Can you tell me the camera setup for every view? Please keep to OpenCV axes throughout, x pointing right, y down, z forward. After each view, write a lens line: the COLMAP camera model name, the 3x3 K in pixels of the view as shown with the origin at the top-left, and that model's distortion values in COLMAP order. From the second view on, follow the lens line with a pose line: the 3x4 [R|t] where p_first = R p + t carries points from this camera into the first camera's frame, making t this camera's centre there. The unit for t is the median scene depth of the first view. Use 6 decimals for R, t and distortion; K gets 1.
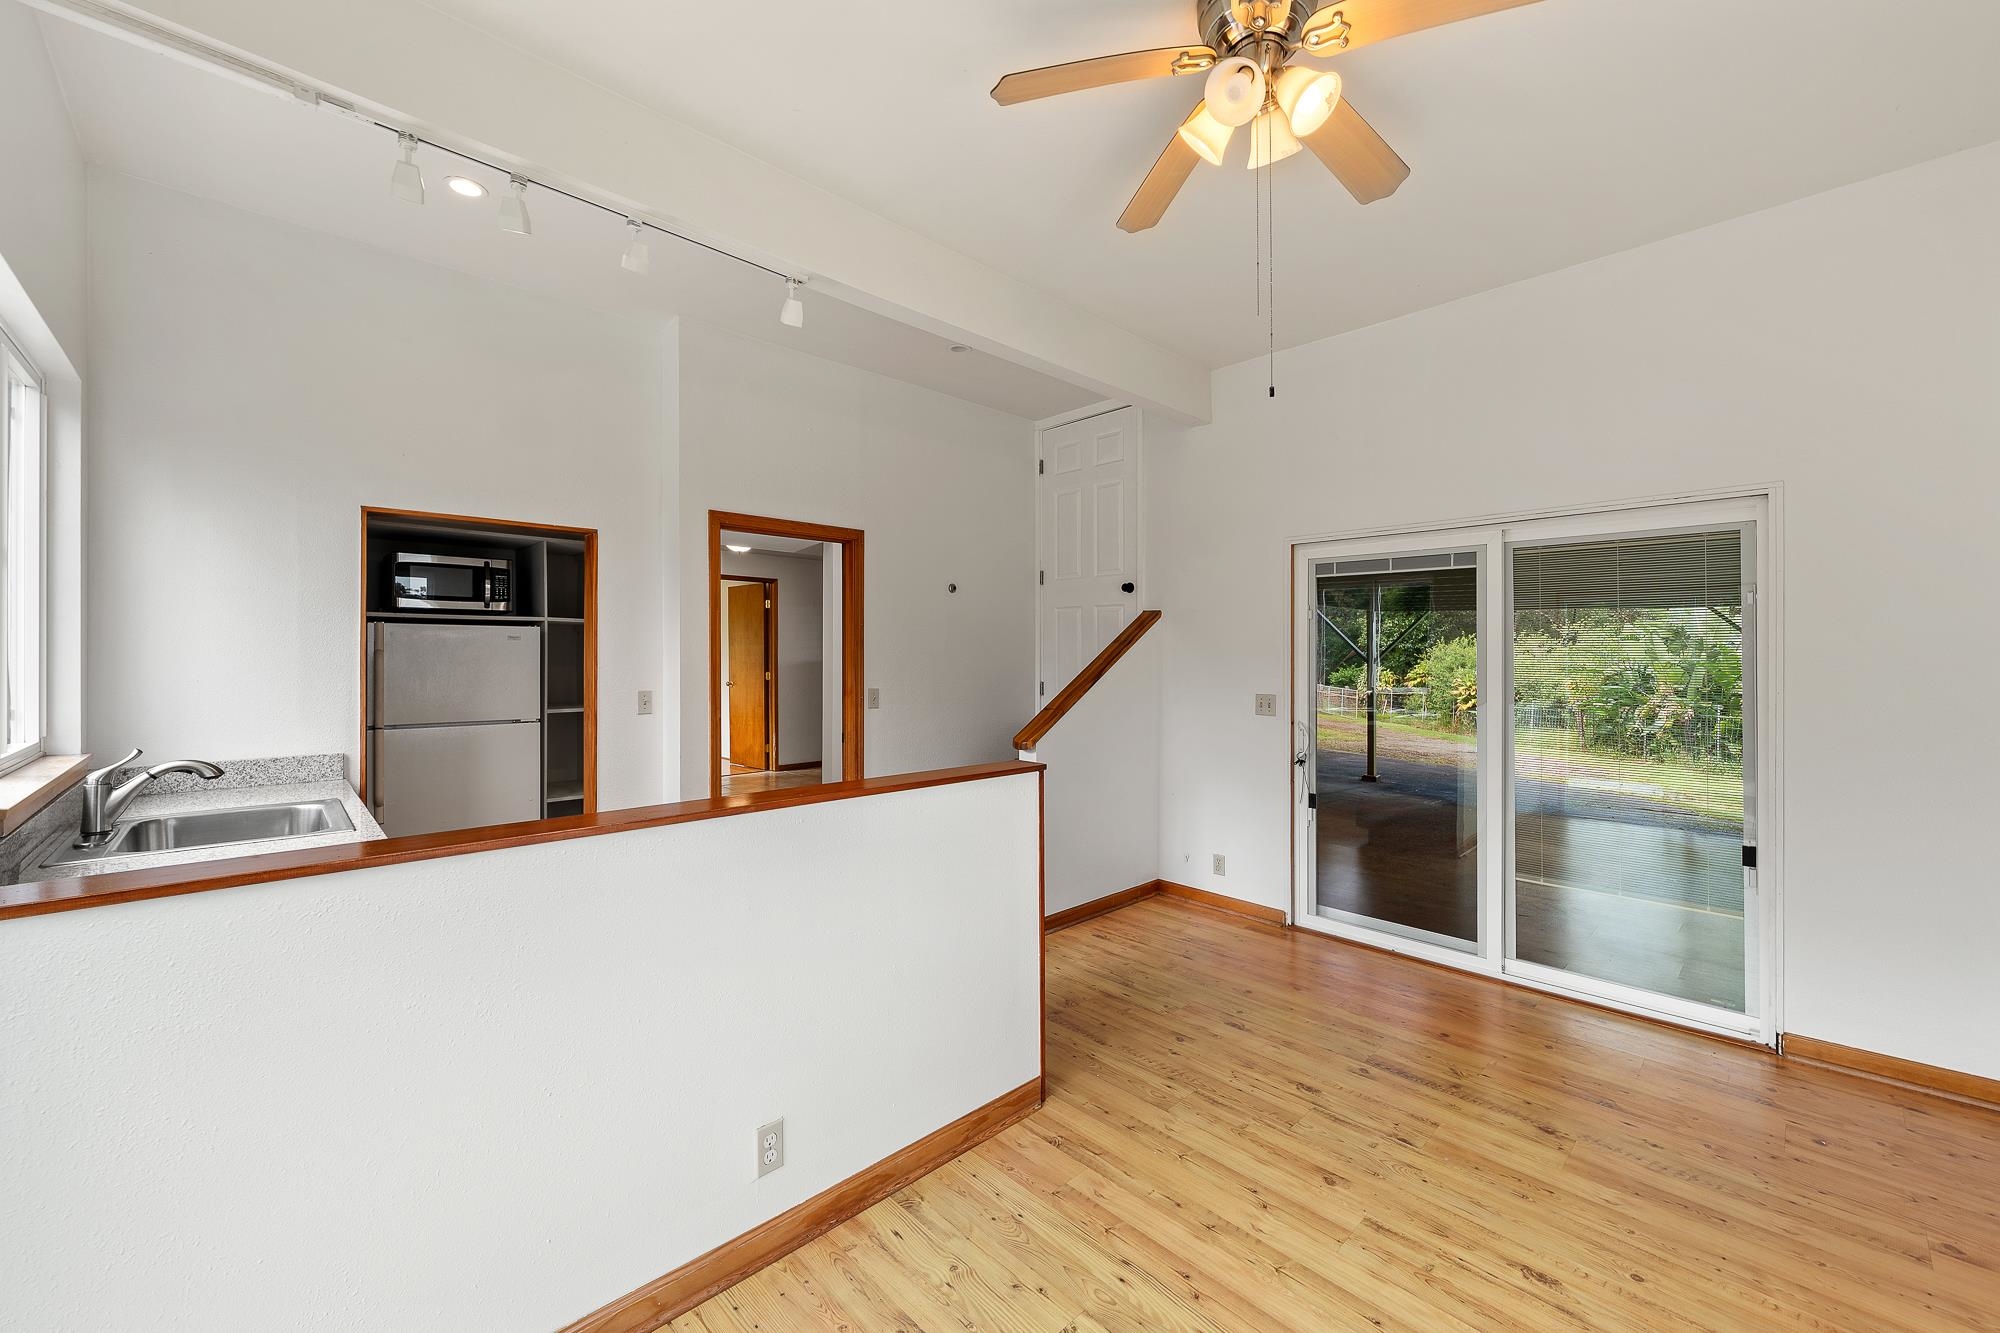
lens RADIAL K [[789.8, 0, 1001.8], [0, 789.8, 646.2], [0, 0, 1]] dist [0.000265, -0.000026]
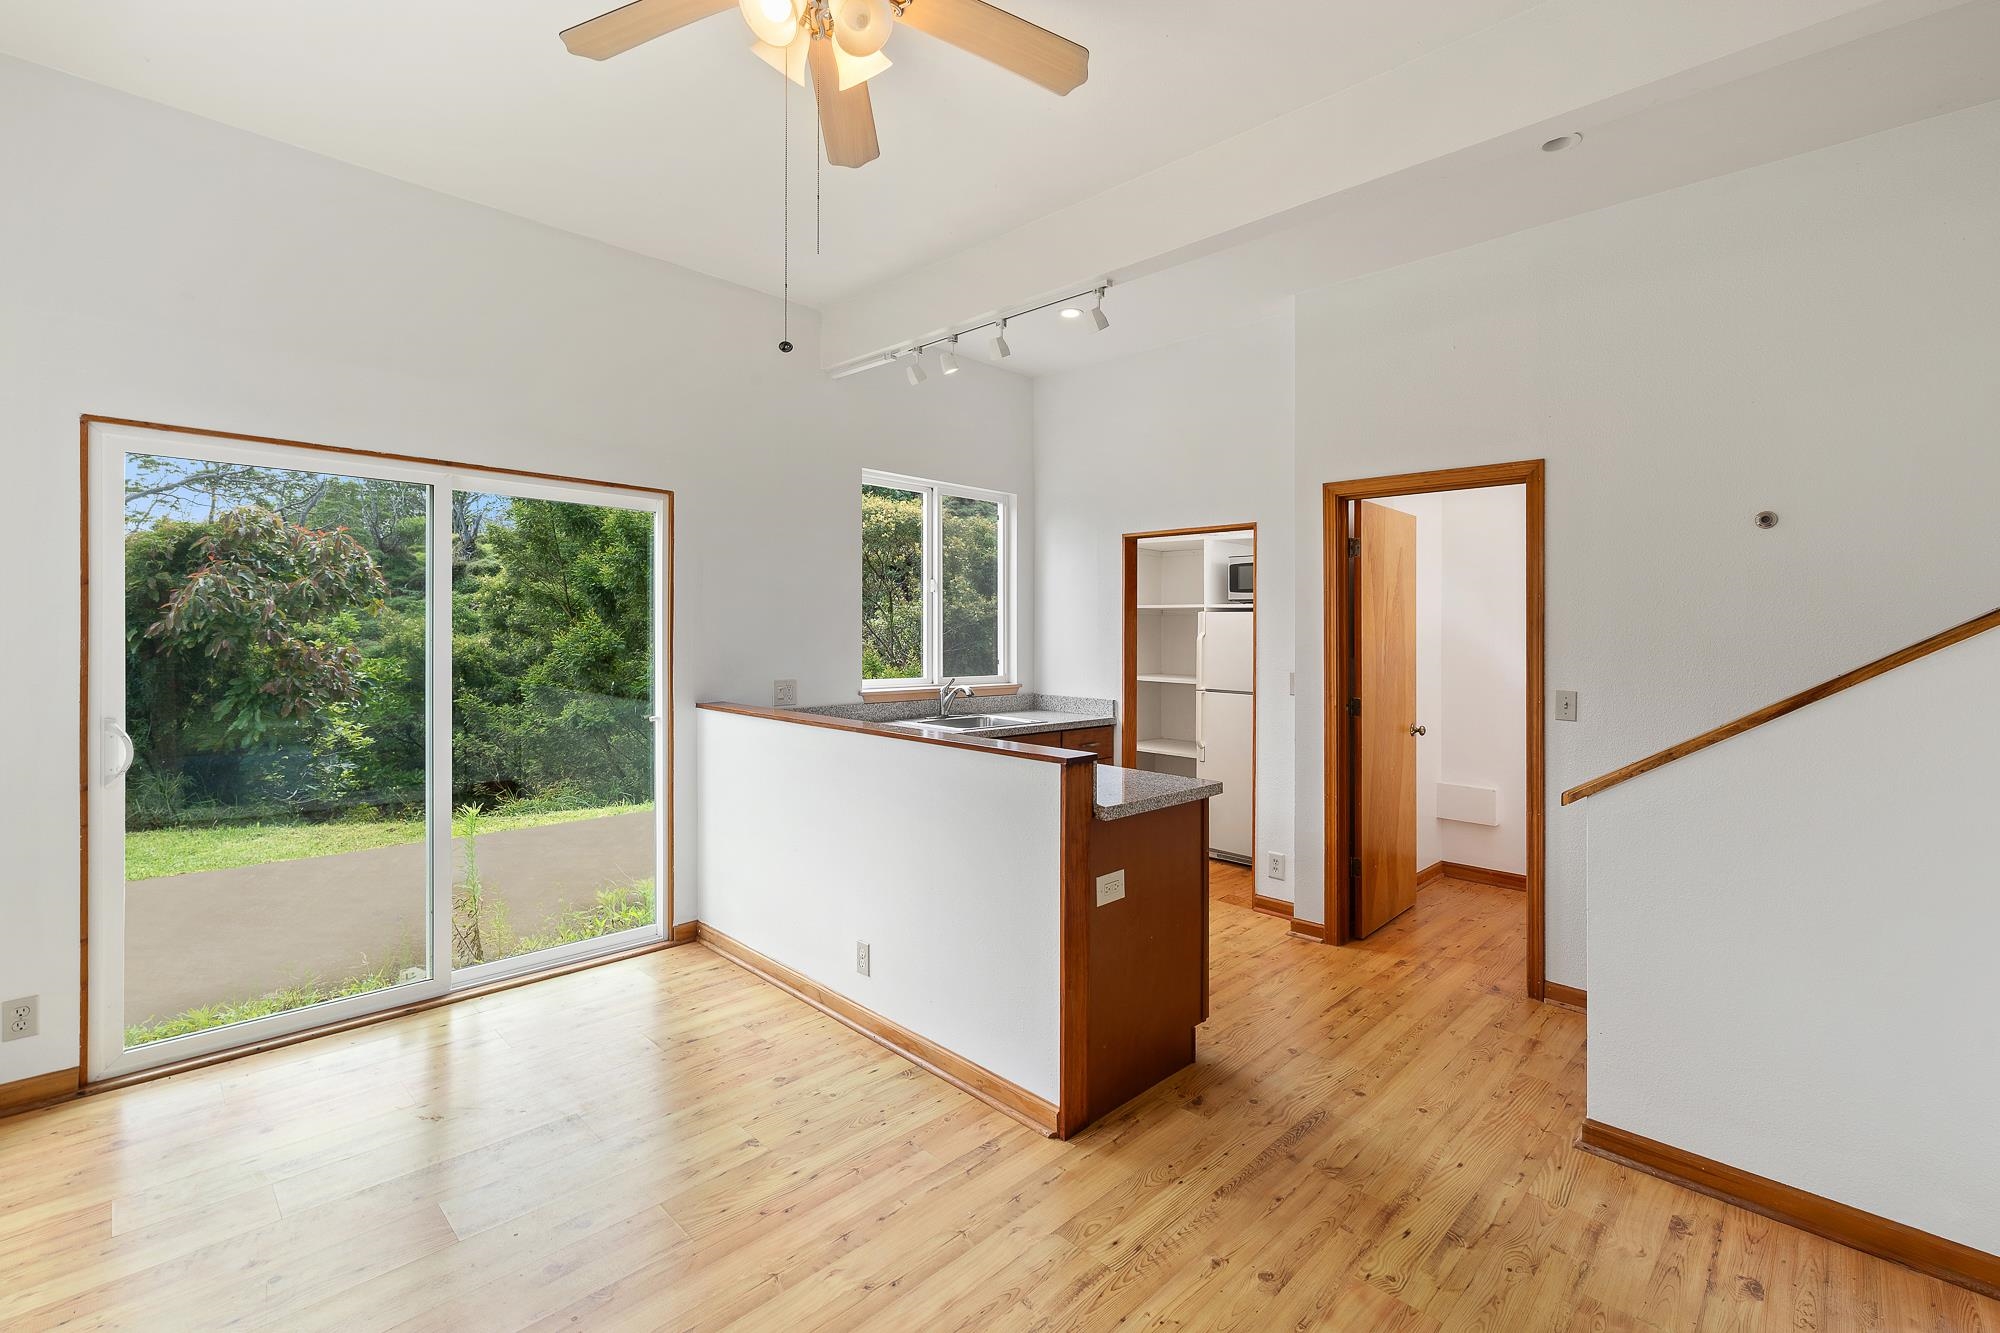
lens RADIAL K [[873.9, 0, 1001.6], [0, 873.9, 632.7], [0, 0, 1]] dist [0.002530, 0.000418]
pose [[0.027172, -0.001618, -0.999629, 1.081905], [-0.002621, 0.999995, -0.001690, 0.012886], [0.999627, 0.002666, 0.027168, 0.952453]]
